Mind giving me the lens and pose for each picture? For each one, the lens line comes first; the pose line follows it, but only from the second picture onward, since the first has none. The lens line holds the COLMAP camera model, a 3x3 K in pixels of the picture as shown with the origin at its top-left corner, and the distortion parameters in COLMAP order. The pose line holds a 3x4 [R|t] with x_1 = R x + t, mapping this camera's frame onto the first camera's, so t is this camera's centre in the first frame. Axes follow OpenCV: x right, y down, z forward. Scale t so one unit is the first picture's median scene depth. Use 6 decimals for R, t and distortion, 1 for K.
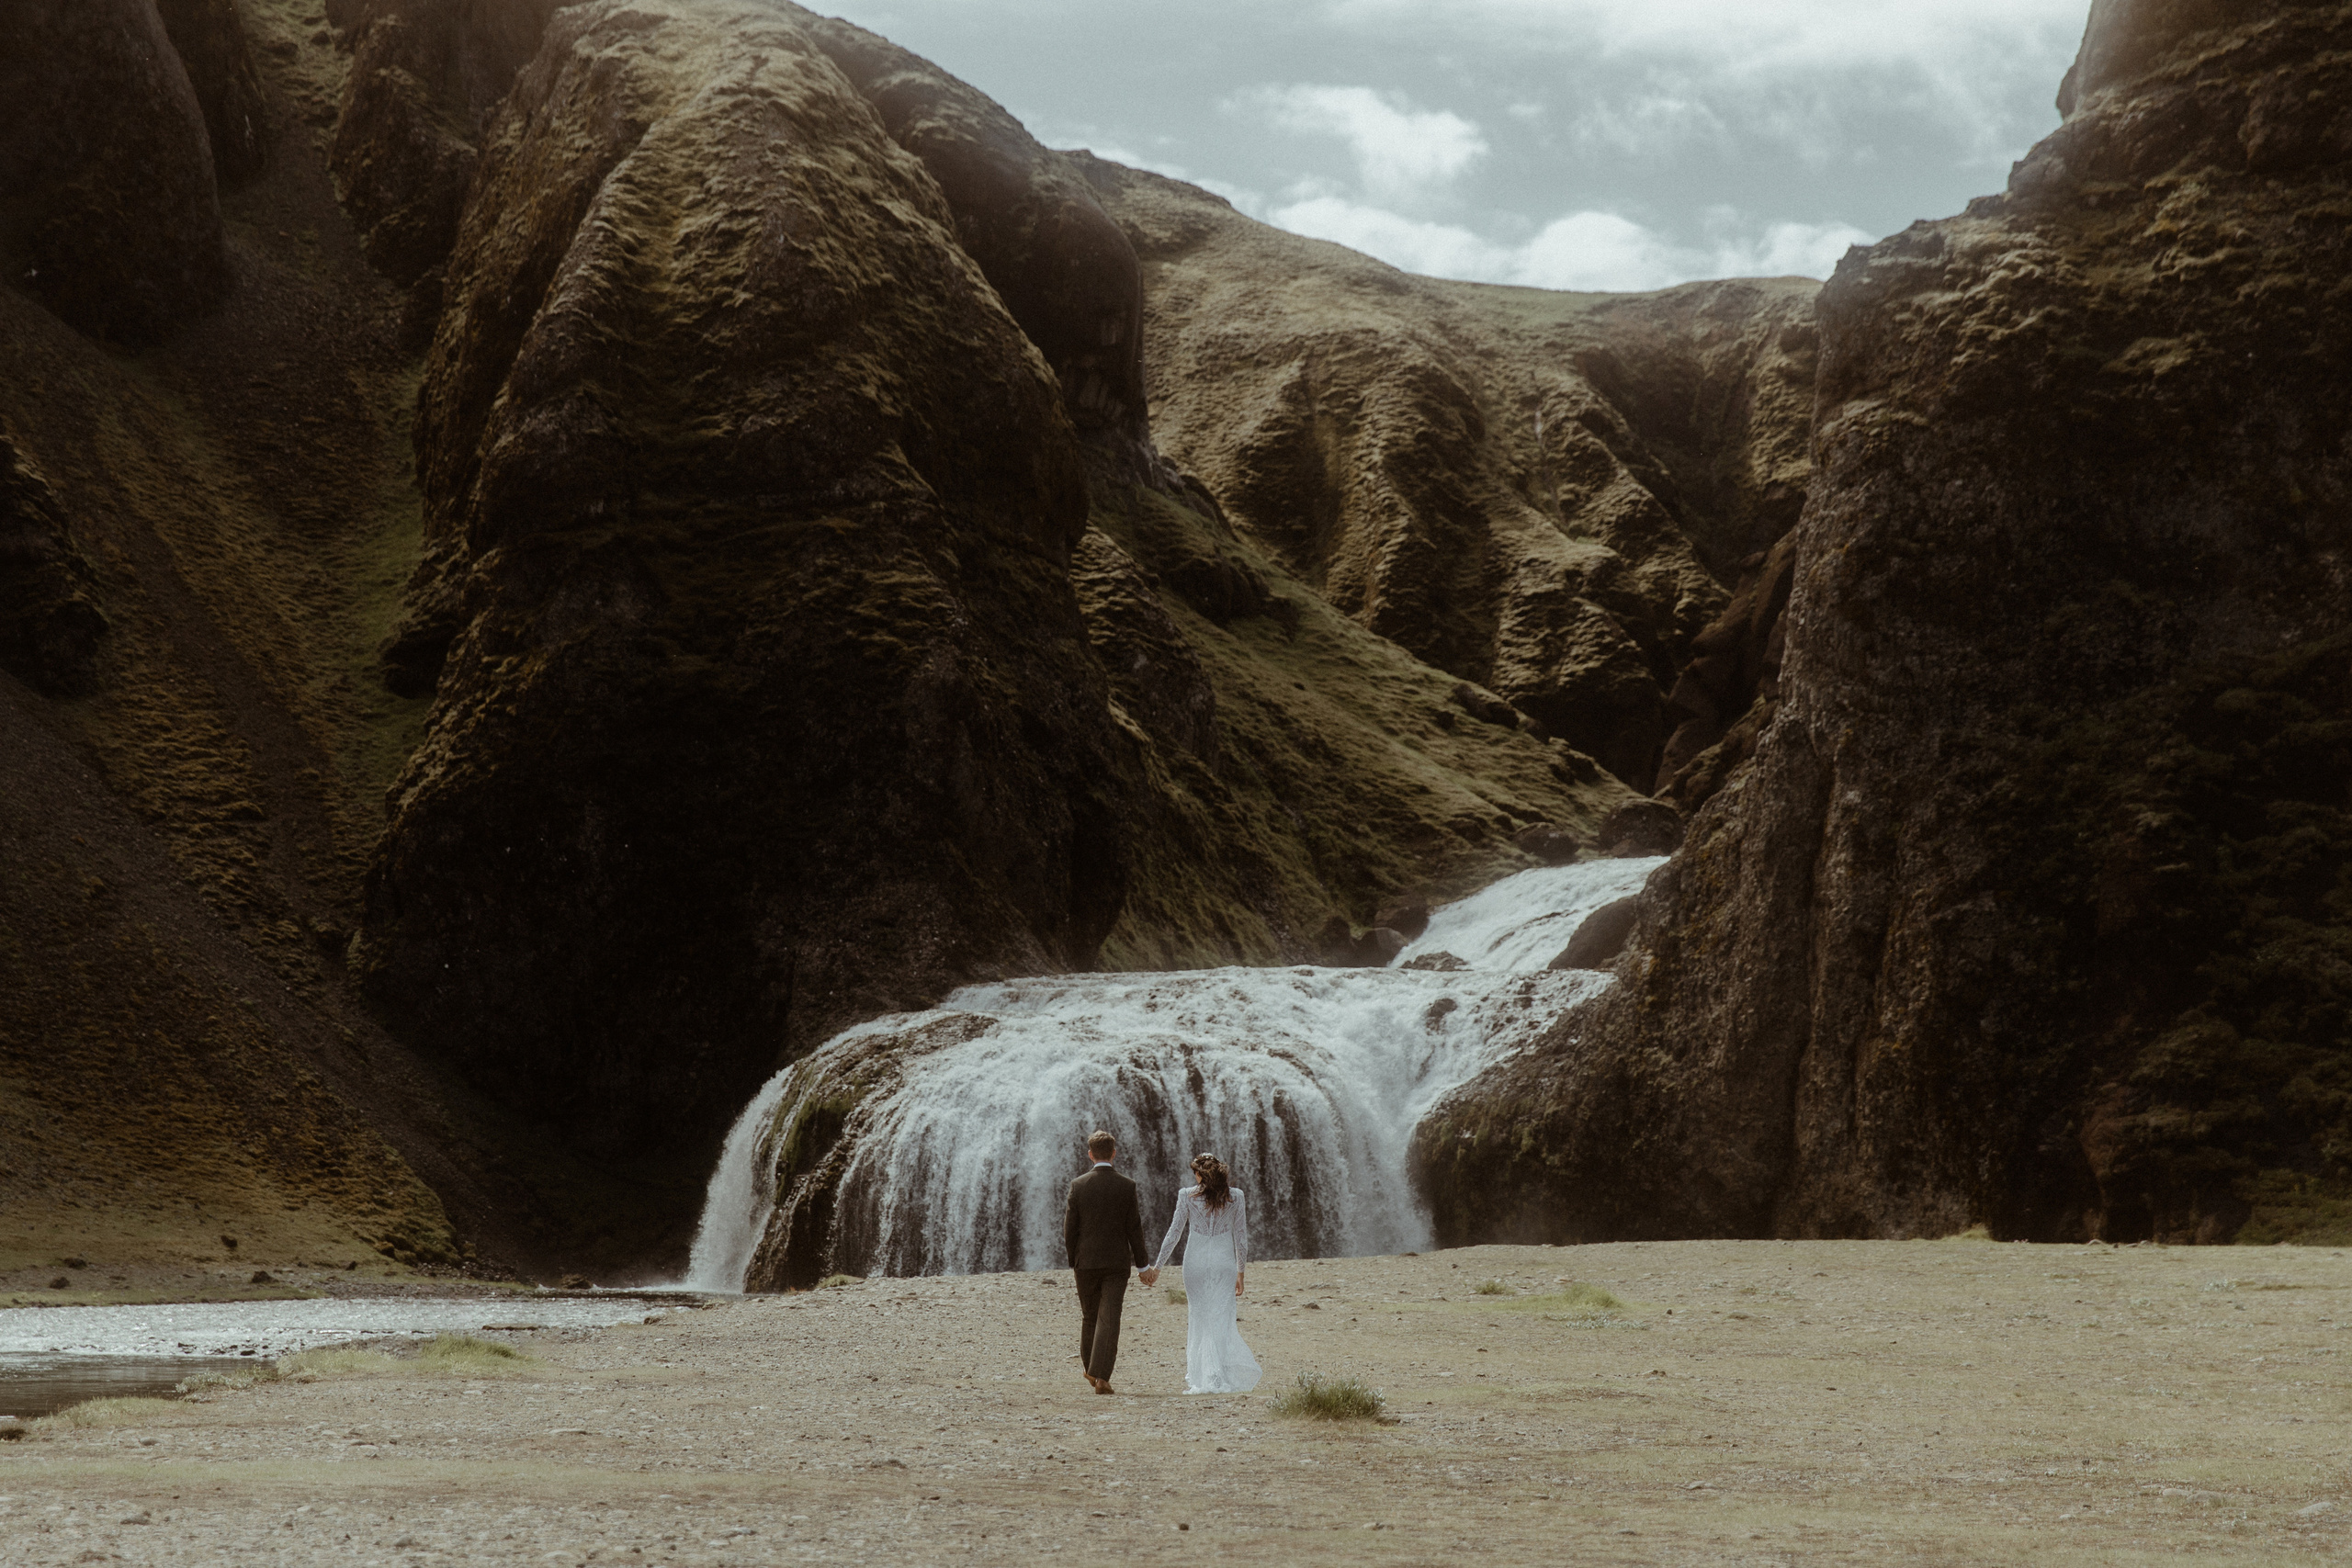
lens RADIAL K [[7098.5, 0, 1184.2], [0, 7098.5, 781.7], [0, 0, 1]] dist [0.089504, 0.000000]
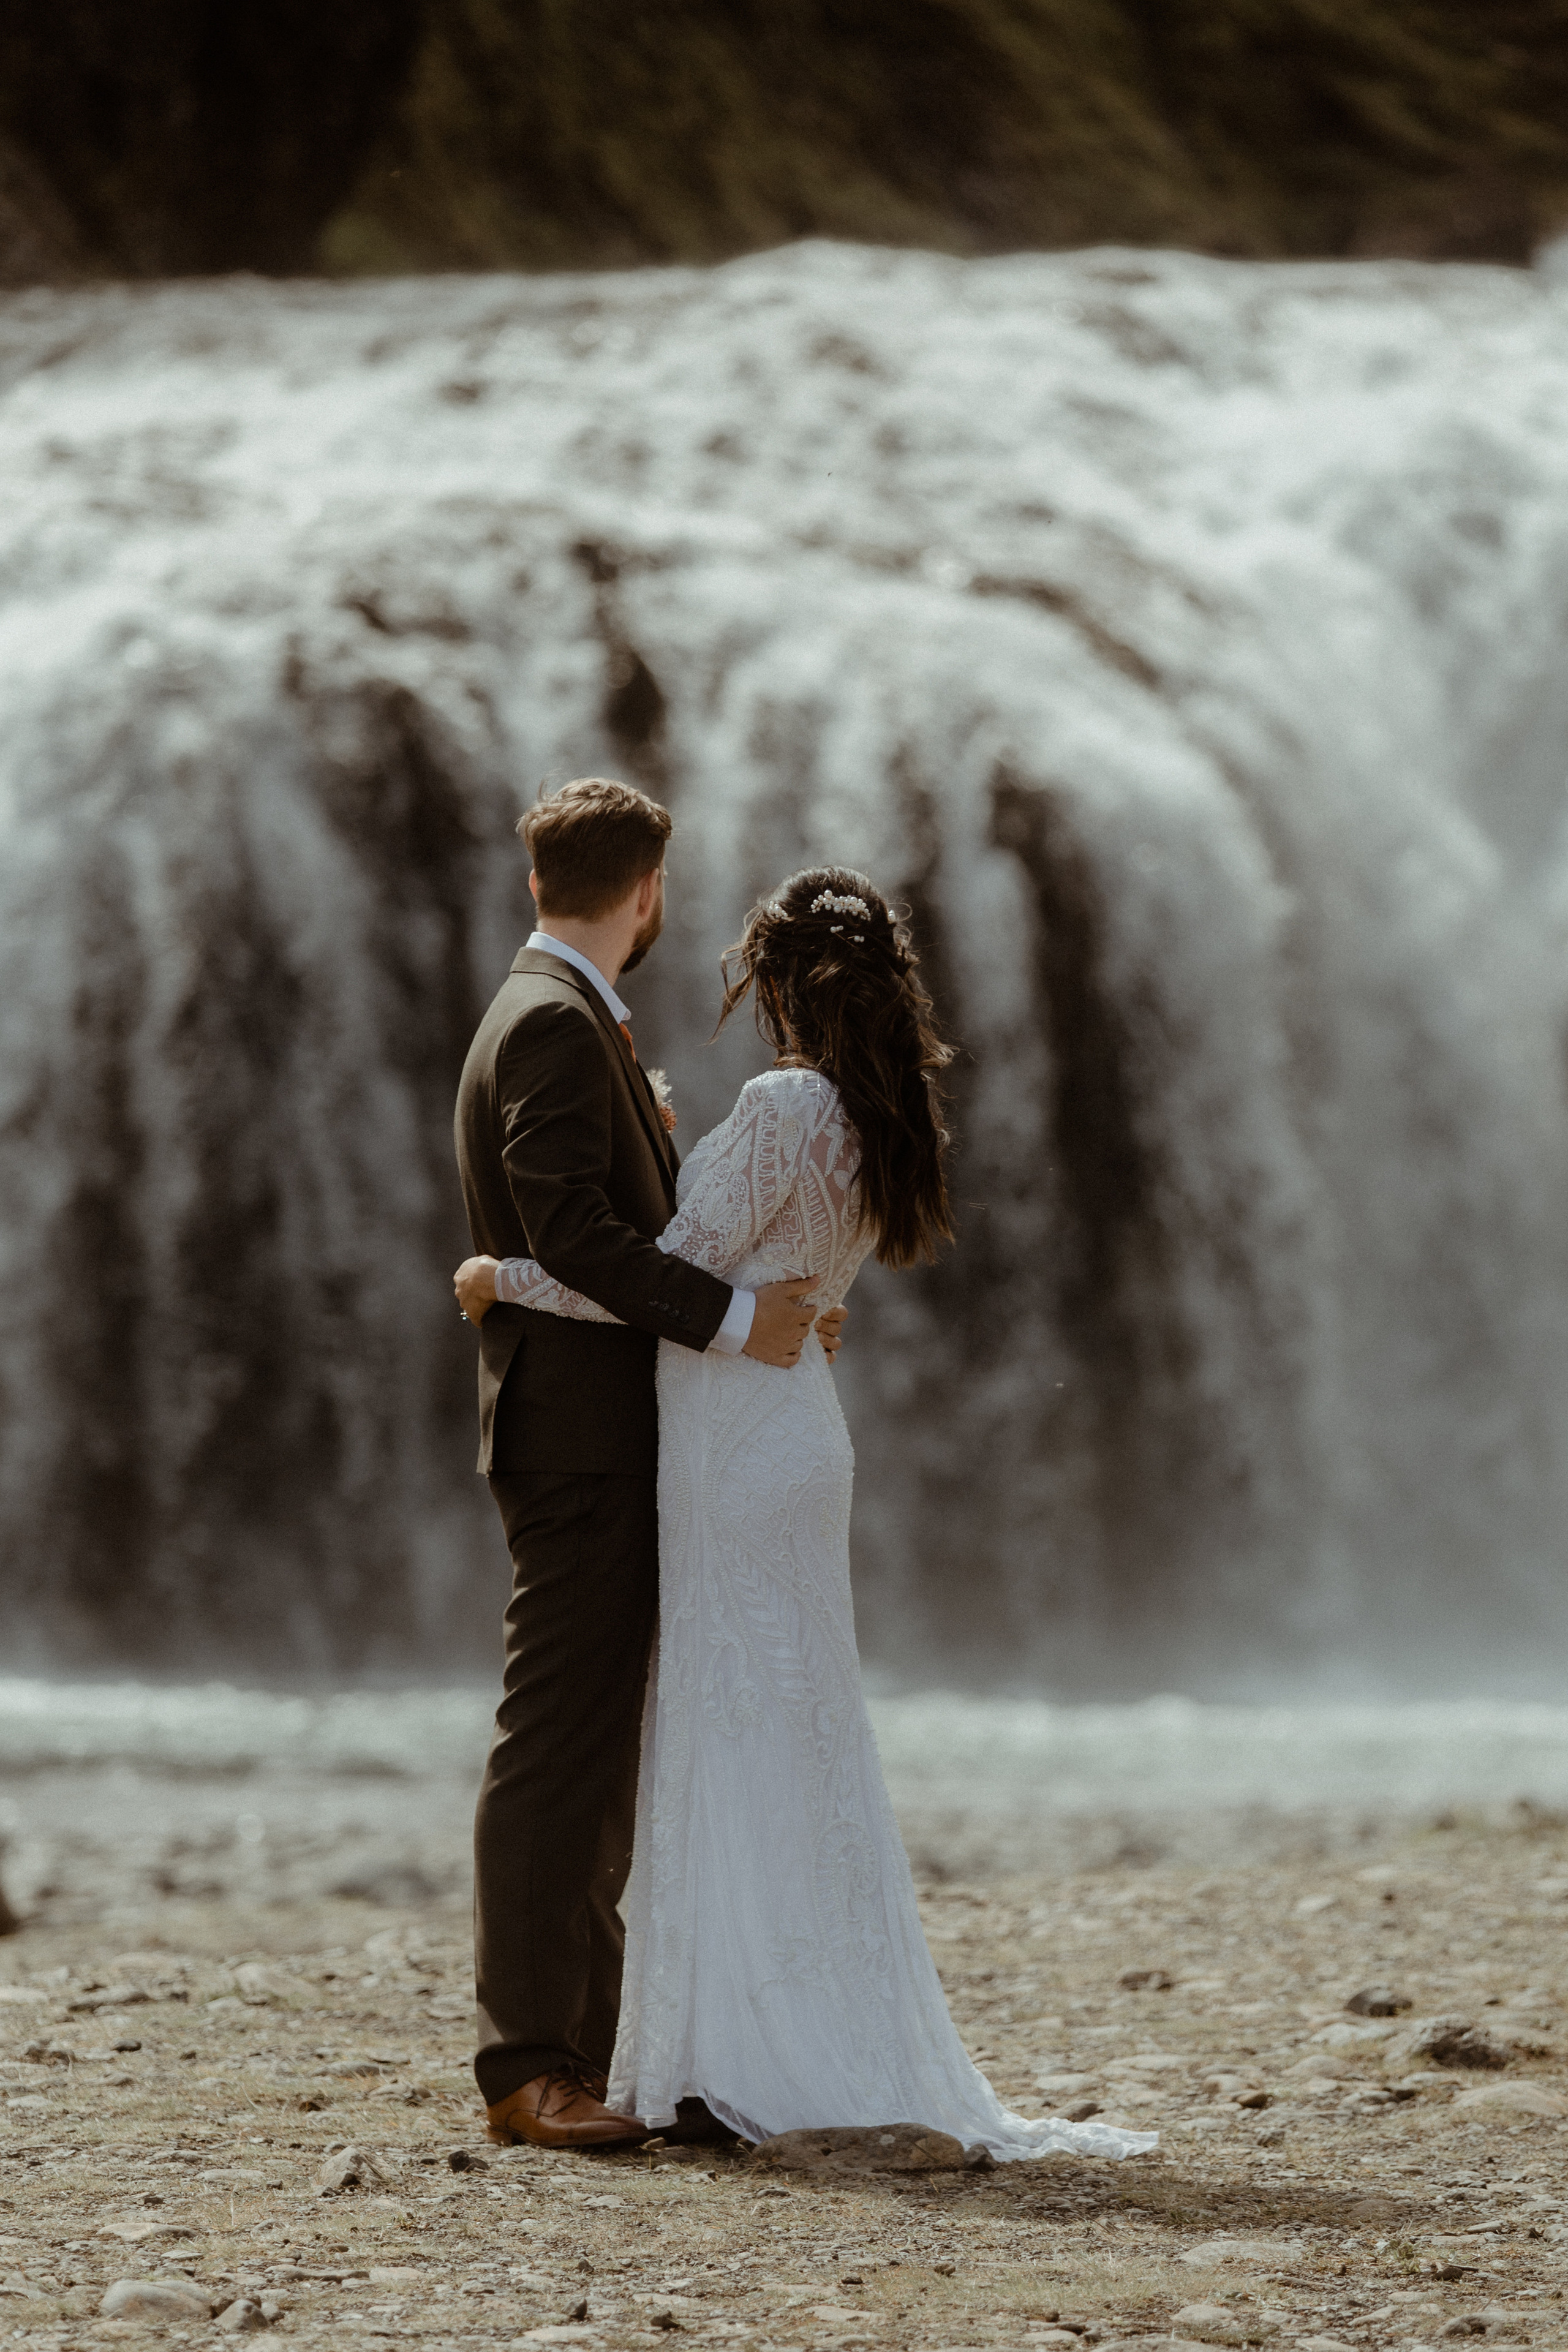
lens RADIAL K [[13012.6, 0, 788.5], [0, 13012.6, 1181.0], [0, 0, 1]] dist [0.034006, 0.000000]
pose [[0.999898, 0.013466, -0.004843, 0.008035], [-0.013174, 0.998339, 0.056090, 0.031929], [0.005591, -0.056020, 0.998414, 0.551679]]
